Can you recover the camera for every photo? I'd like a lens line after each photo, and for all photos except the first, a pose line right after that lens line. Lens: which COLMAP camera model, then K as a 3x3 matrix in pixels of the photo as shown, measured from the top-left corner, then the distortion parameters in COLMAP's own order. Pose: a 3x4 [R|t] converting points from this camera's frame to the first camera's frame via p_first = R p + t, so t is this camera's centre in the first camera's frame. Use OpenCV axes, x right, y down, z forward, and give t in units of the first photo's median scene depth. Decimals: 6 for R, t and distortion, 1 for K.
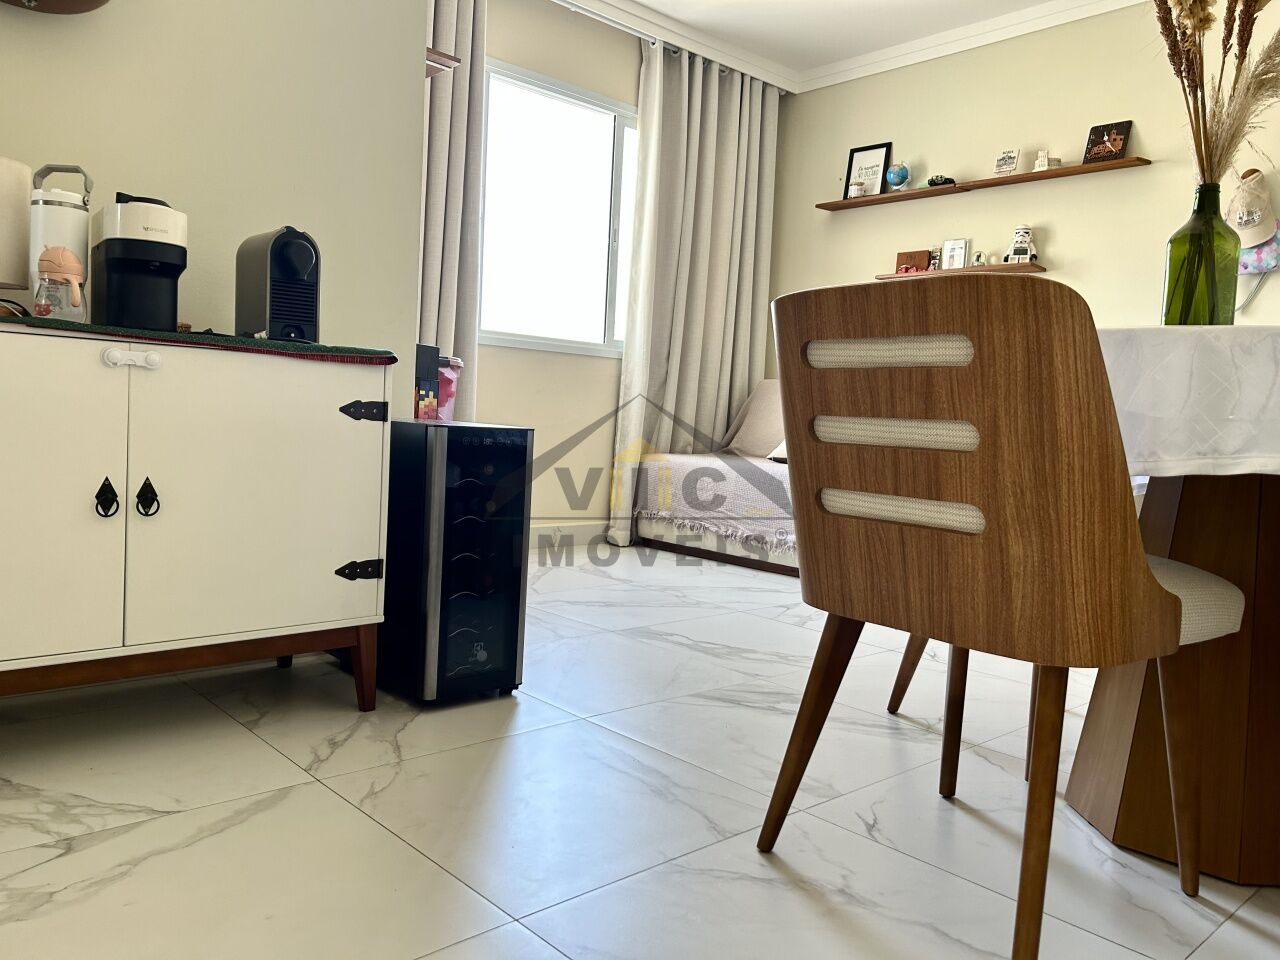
lens RADIAL K [[972.0, 0, 637.5], [0, 972.0, 480.3], [0, 0, 1]] dist [0.047843, -0.061624]
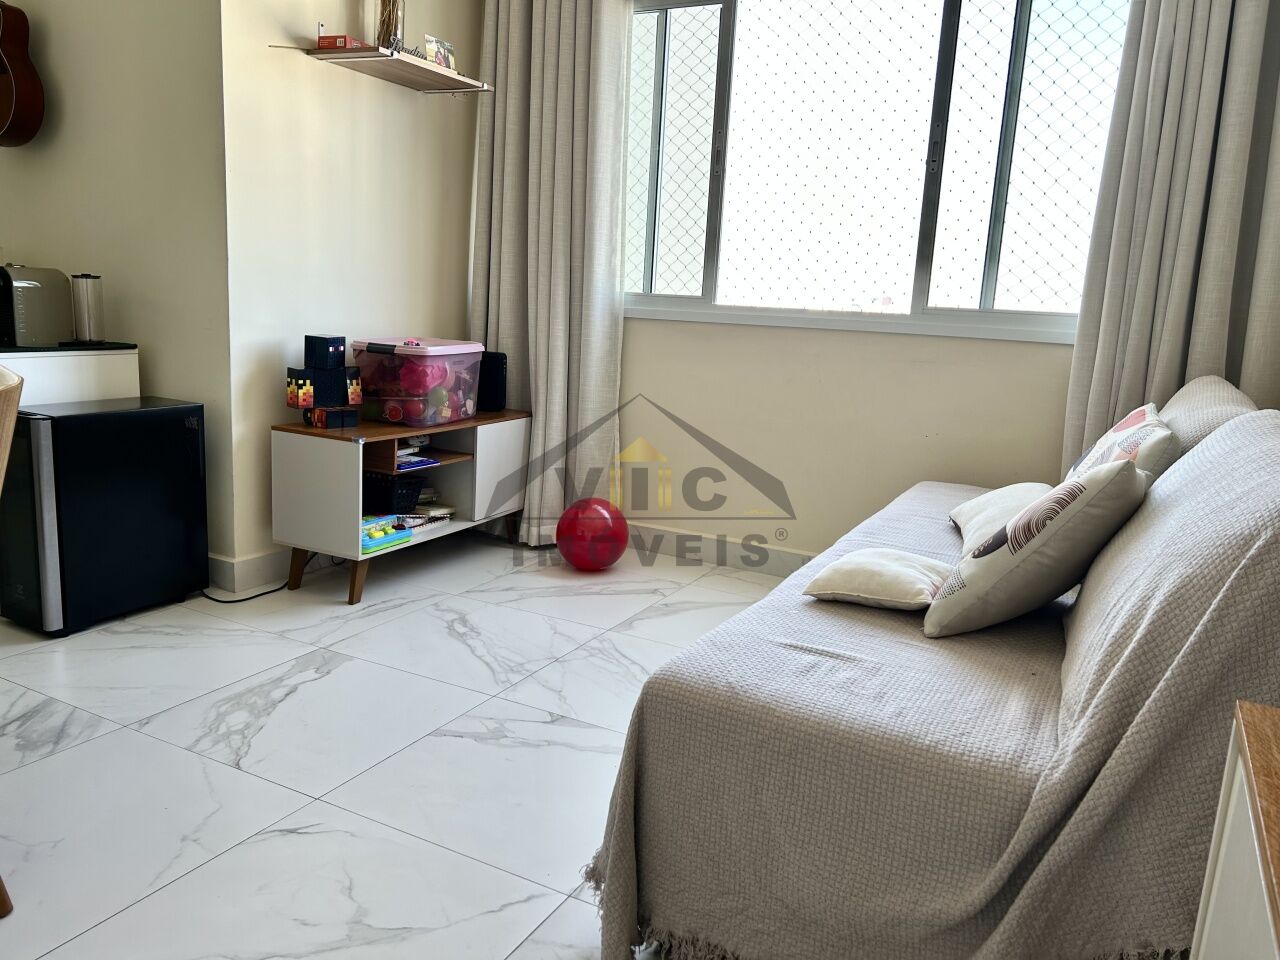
lens RADIAL K [[972.0, 0, 647.9], [0, 972.0, 474.6], [0, 0, 1]] dist [0.047843, -0.061624]
pose [[0.324785, 0.136414, -0.935899, 1.180803], [-0.097670, 0.989091, 0.110273, -0.179944], [0.940731, 0.055594, 0.334565, 1.244056]]
